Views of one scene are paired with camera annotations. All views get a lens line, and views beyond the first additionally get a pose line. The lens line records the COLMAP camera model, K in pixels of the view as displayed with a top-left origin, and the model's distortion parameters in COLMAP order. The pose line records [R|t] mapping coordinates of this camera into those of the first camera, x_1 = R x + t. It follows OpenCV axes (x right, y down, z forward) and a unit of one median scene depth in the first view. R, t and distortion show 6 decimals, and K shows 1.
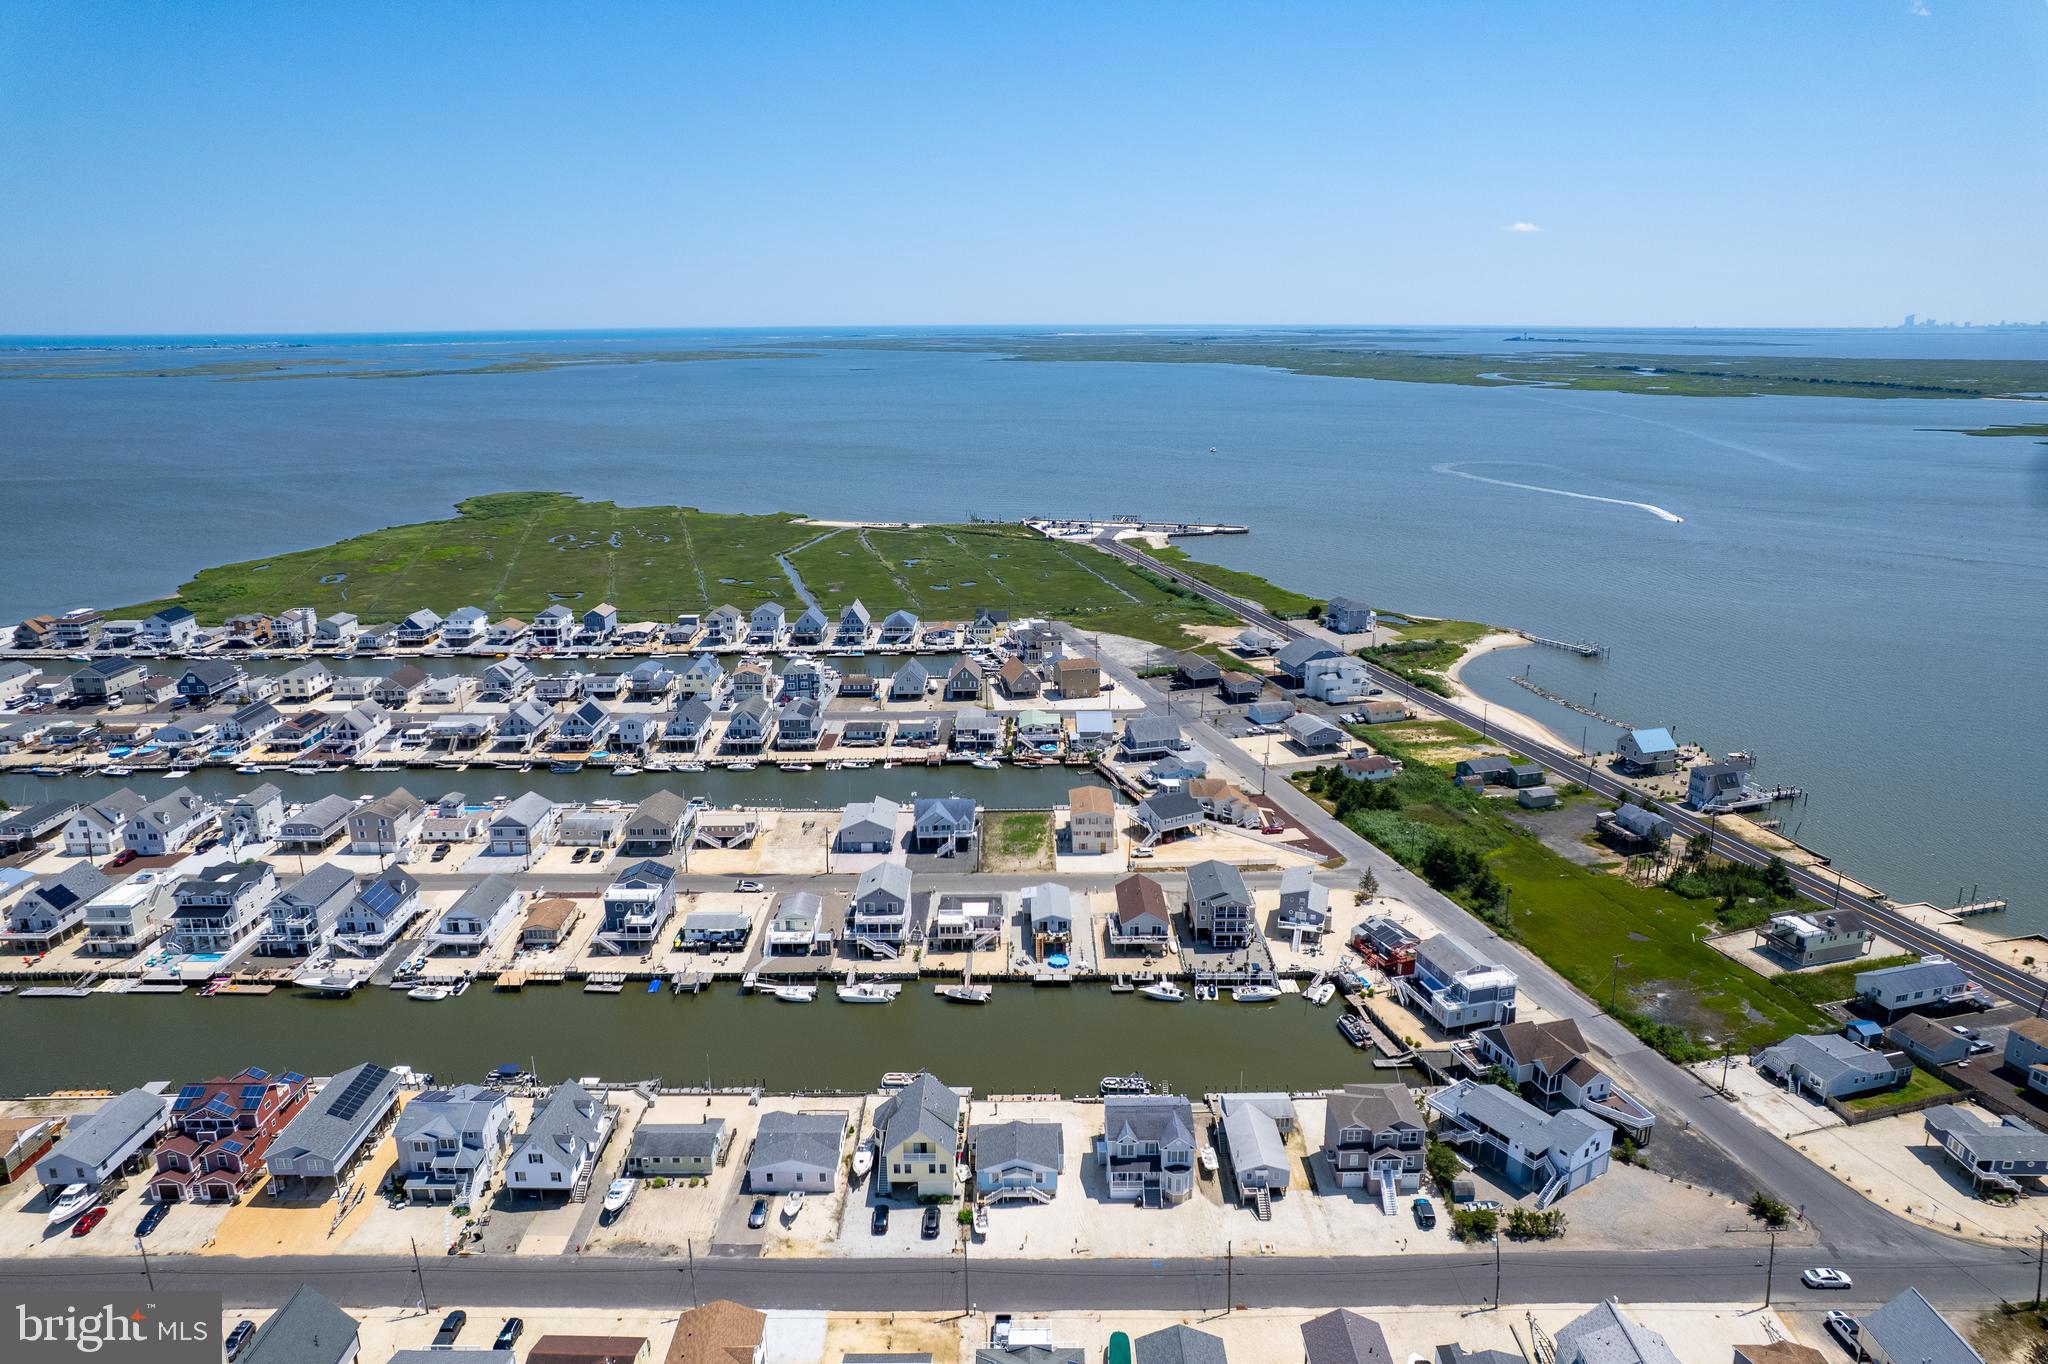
lens RADIAL K [[1302.1, 0, 1025.5], [0, 1302.1, 707.2], [0, 0, 1]] dist [-0.067948, 0.061364]
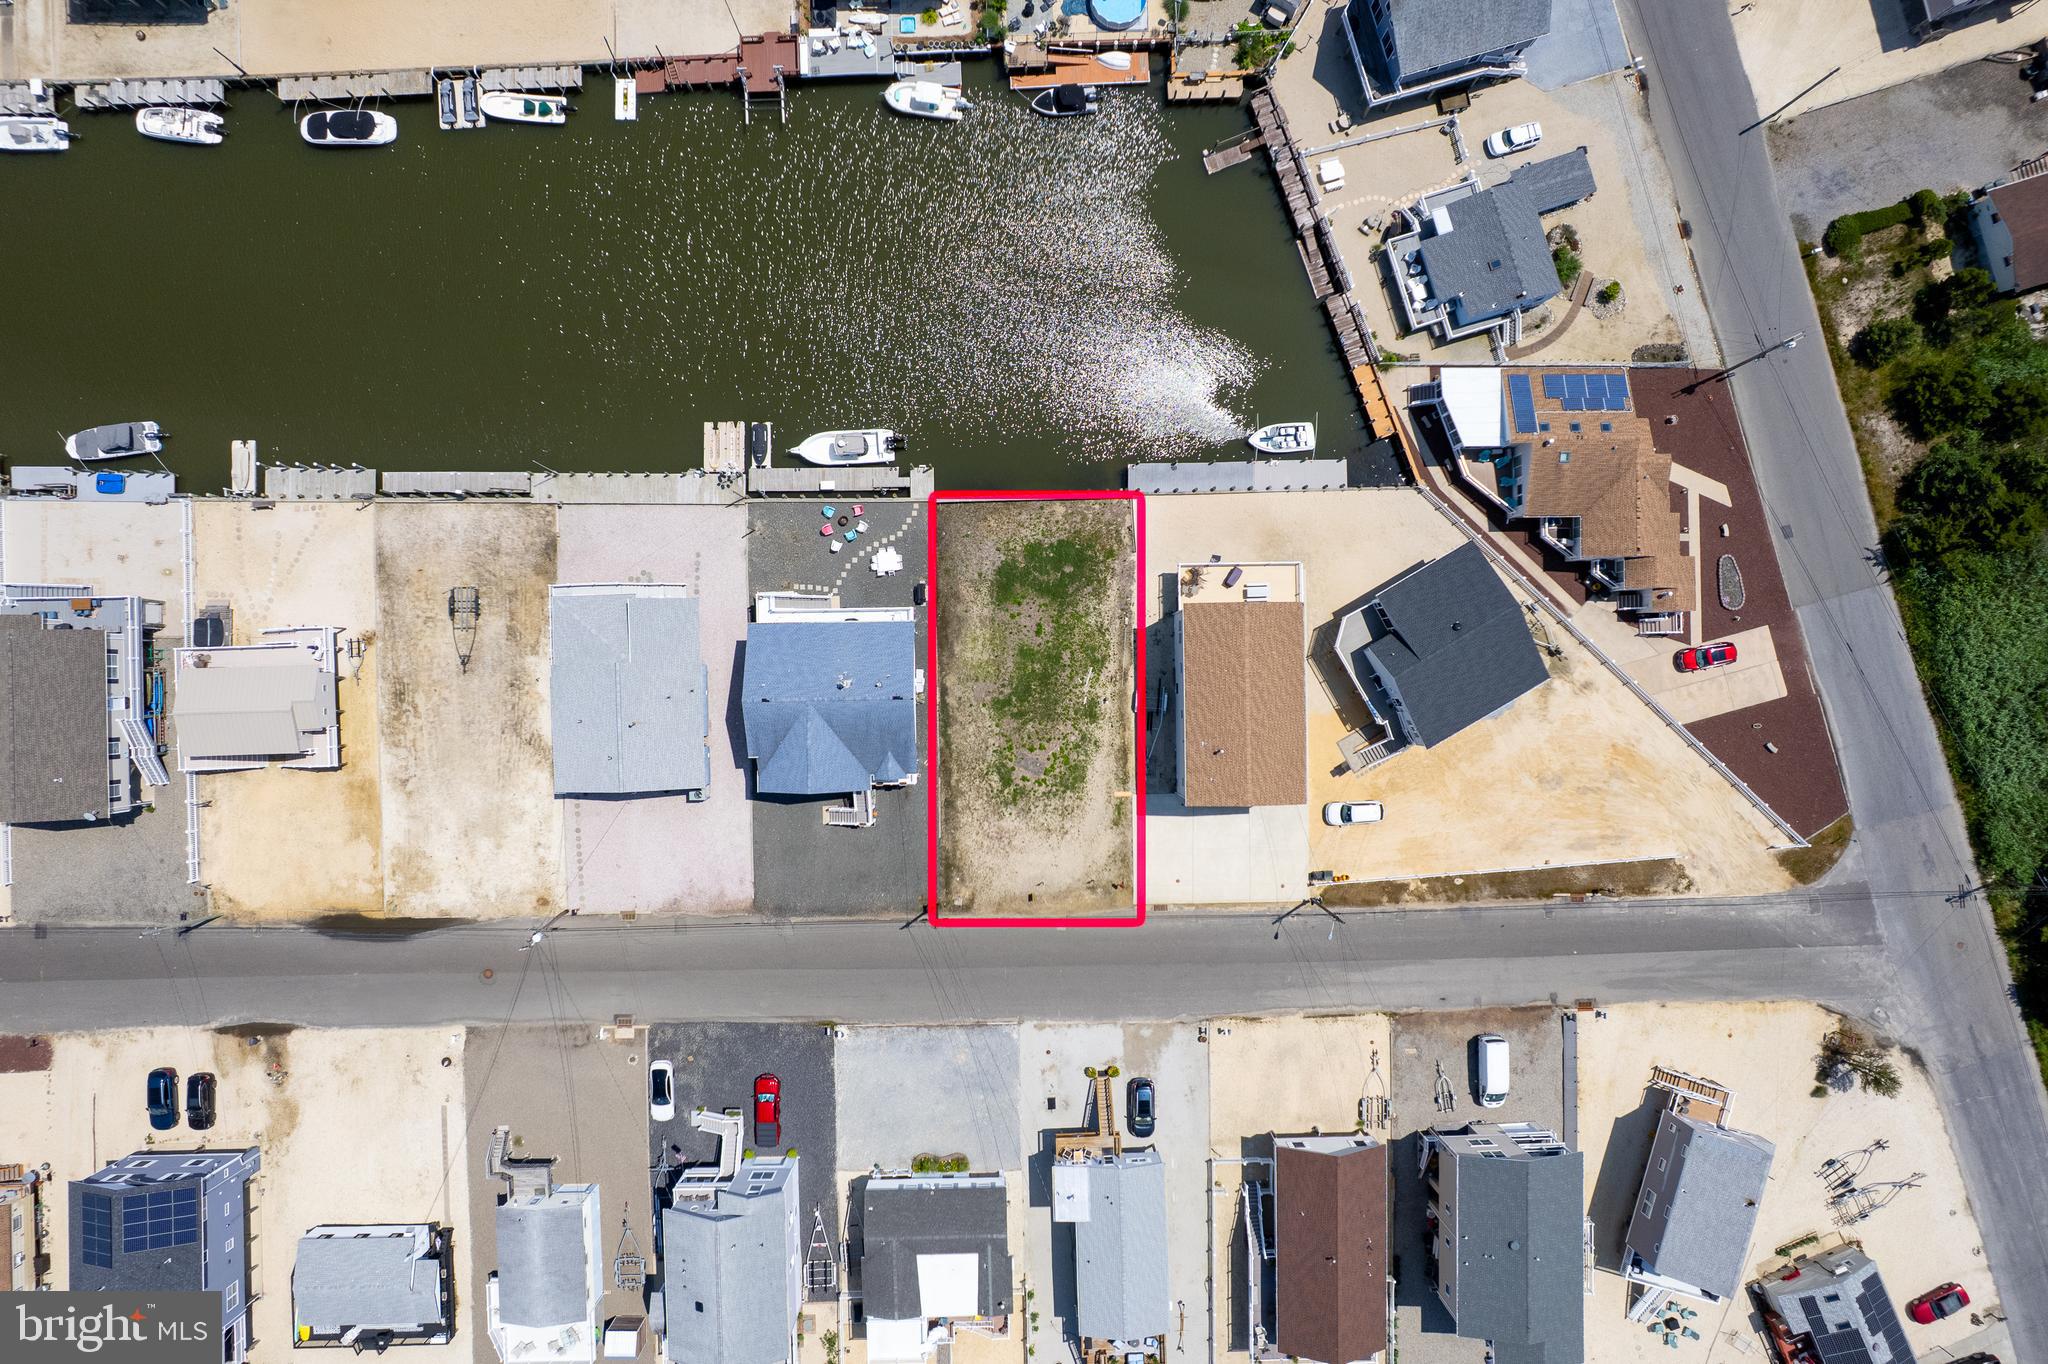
lens RADIAL K [[1302.1, 0, 1025.5], [0, 1302.1, 707.2], [0, 0, 1]] dist [-0.067948, 0.061364]
pose [[0.999831, -0.013733, 0.012231, -0.011079], [-0.007836, 0.283576, 0.958918, -0.222661], [-0.016638, -0.958851, 0.283420, 0.759686]]
